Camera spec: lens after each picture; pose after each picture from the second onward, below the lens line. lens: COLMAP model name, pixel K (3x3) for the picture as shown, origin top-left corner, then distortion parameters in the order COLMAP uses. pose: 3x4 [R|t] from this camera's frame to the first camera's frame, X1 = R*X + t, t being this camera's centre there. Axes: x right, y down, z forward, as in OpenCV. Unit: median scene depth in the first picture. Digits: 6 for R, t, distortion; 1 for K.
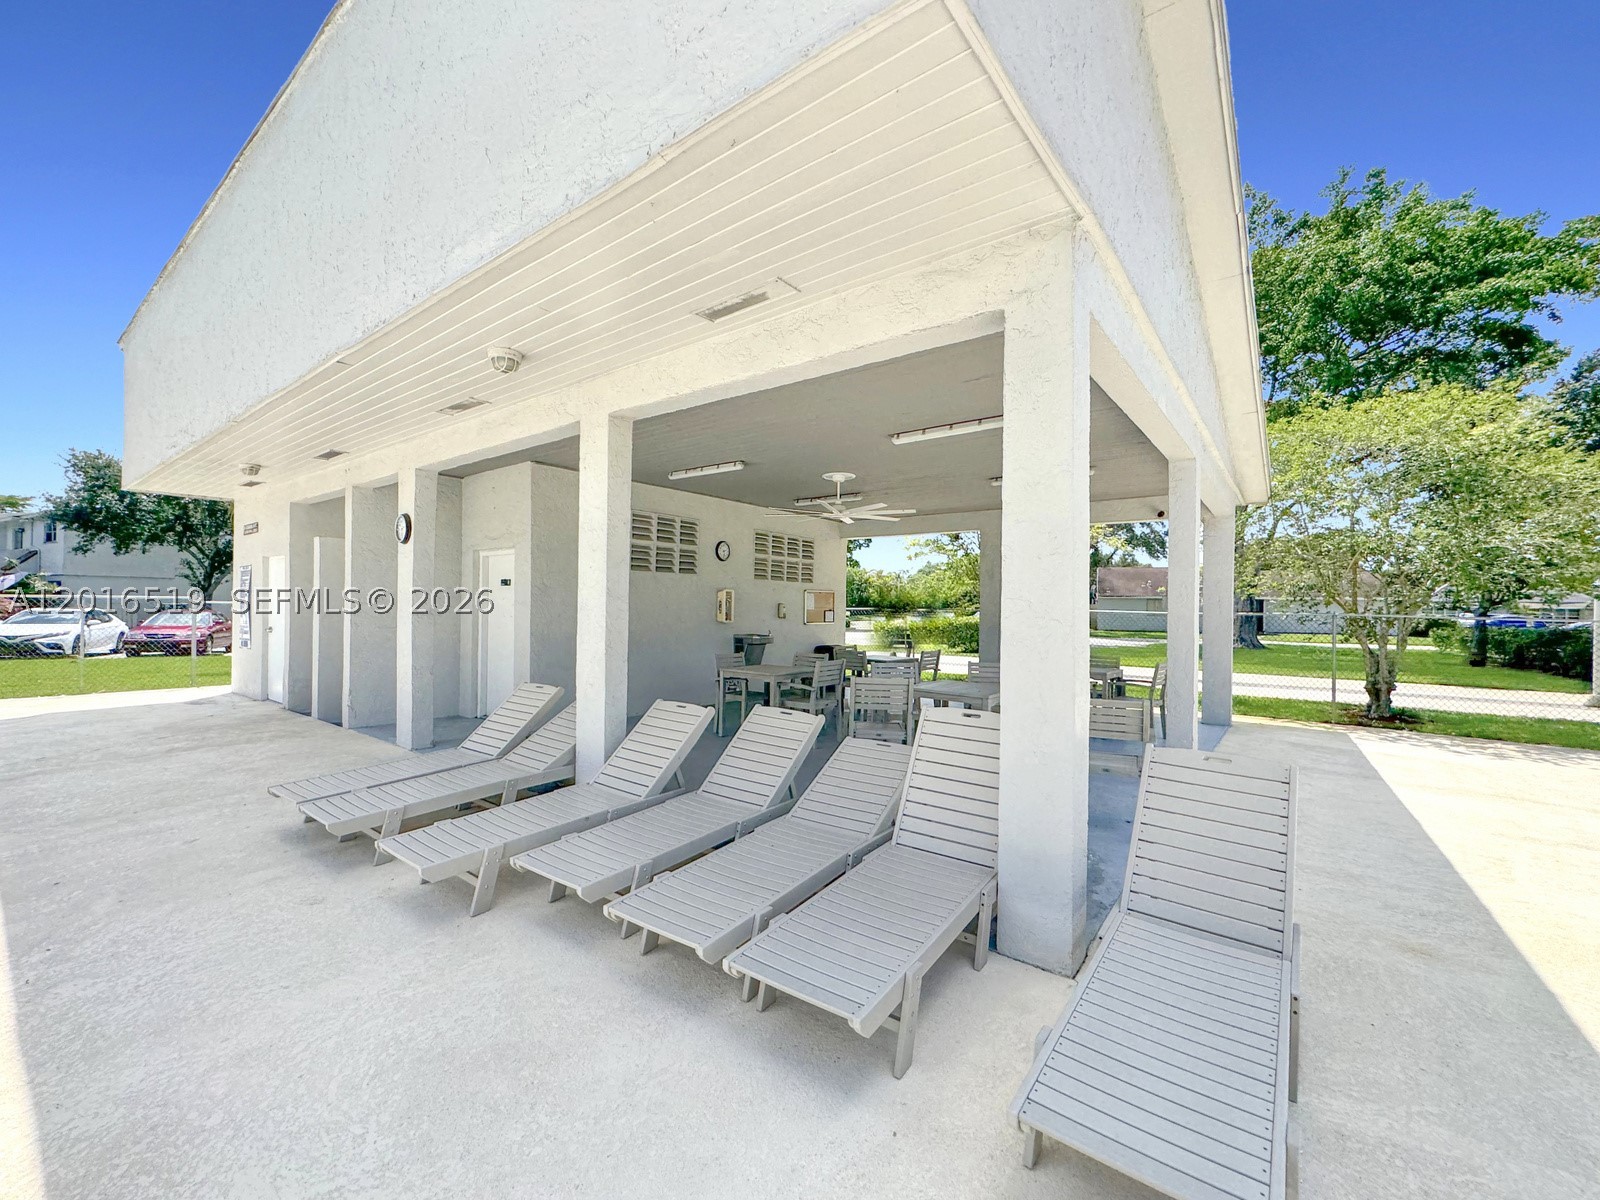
lens RADIAL K [[628.1, 0, 800.0], [0, 628.1, 600.0], [0, 0, 1]] dist [0.001082, 0.000064]
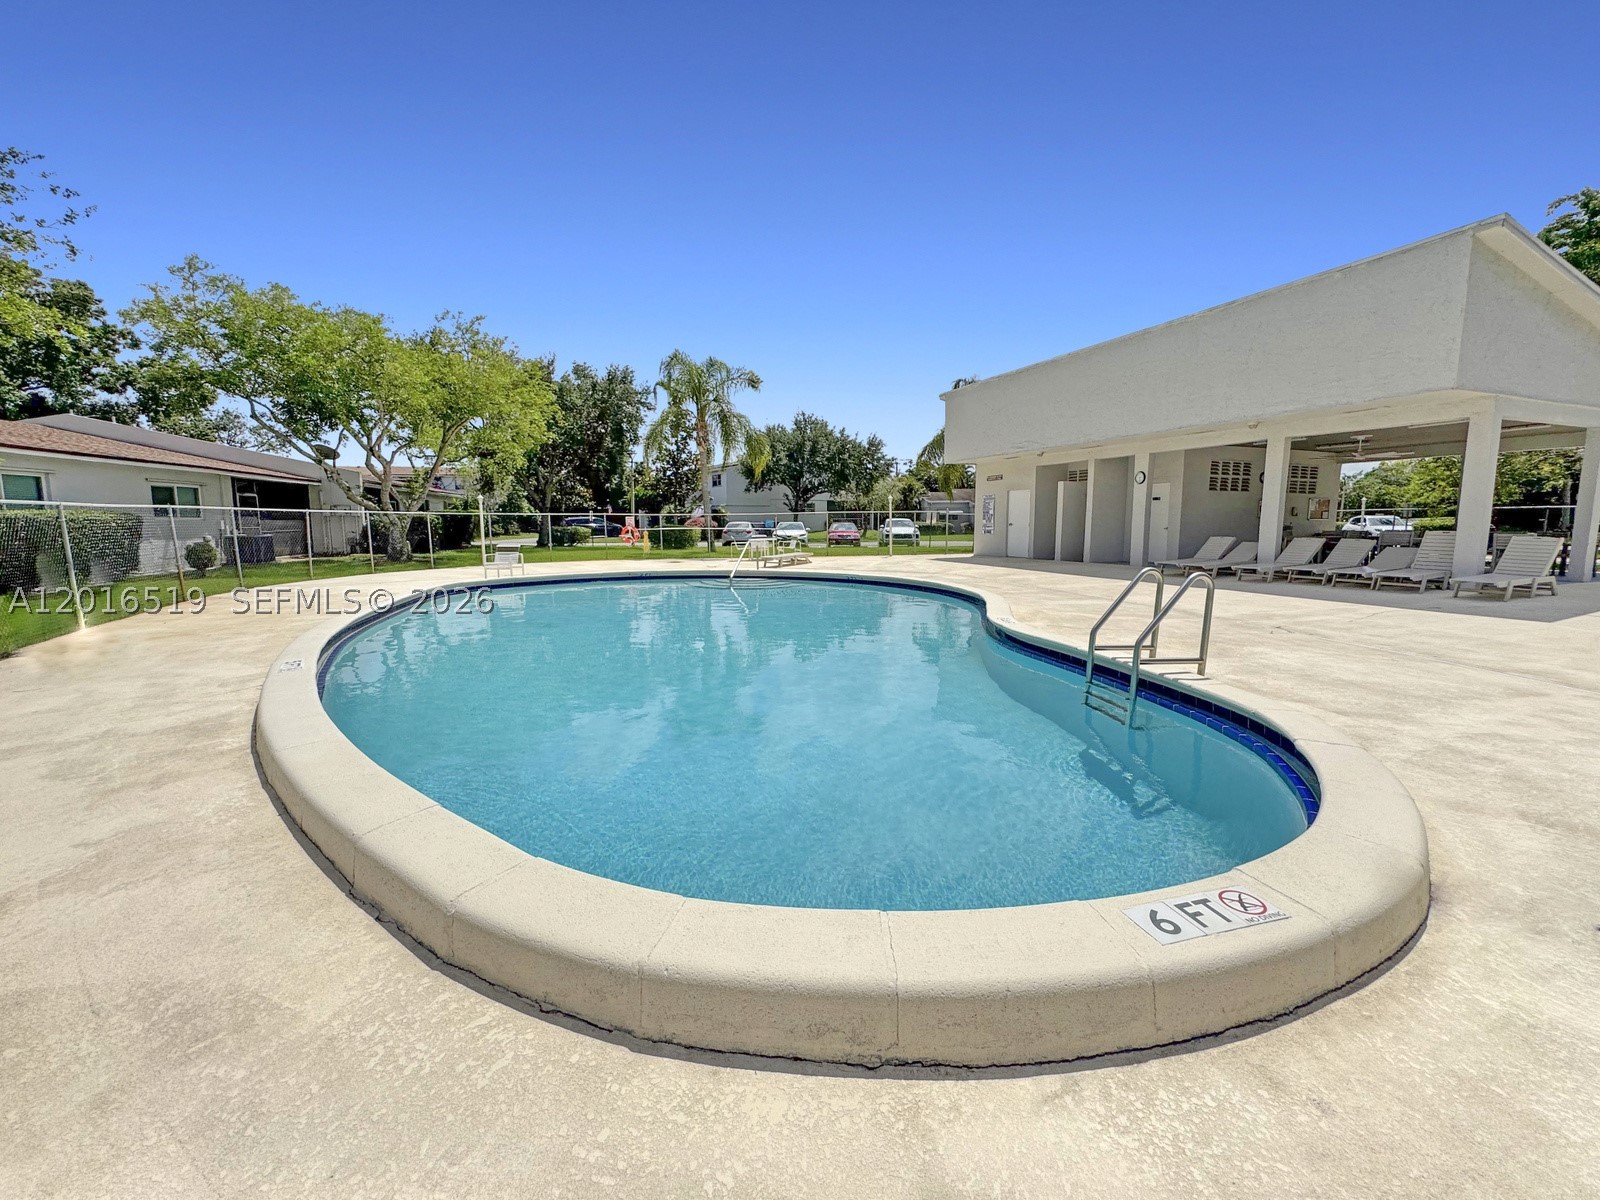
lens RADIAL K [[628.1, 0, 800.0], [0, 628.1, 600.0], [0, 0, 1]] dist [0.001082, 0.000064]
pose [[0.860465, 0.048007, -0.507244, -0.381379], [0.017246, 0.992237, 0.123163, 0.027697], [0.509218, -0.114726, 0.852956, -1.417181]]
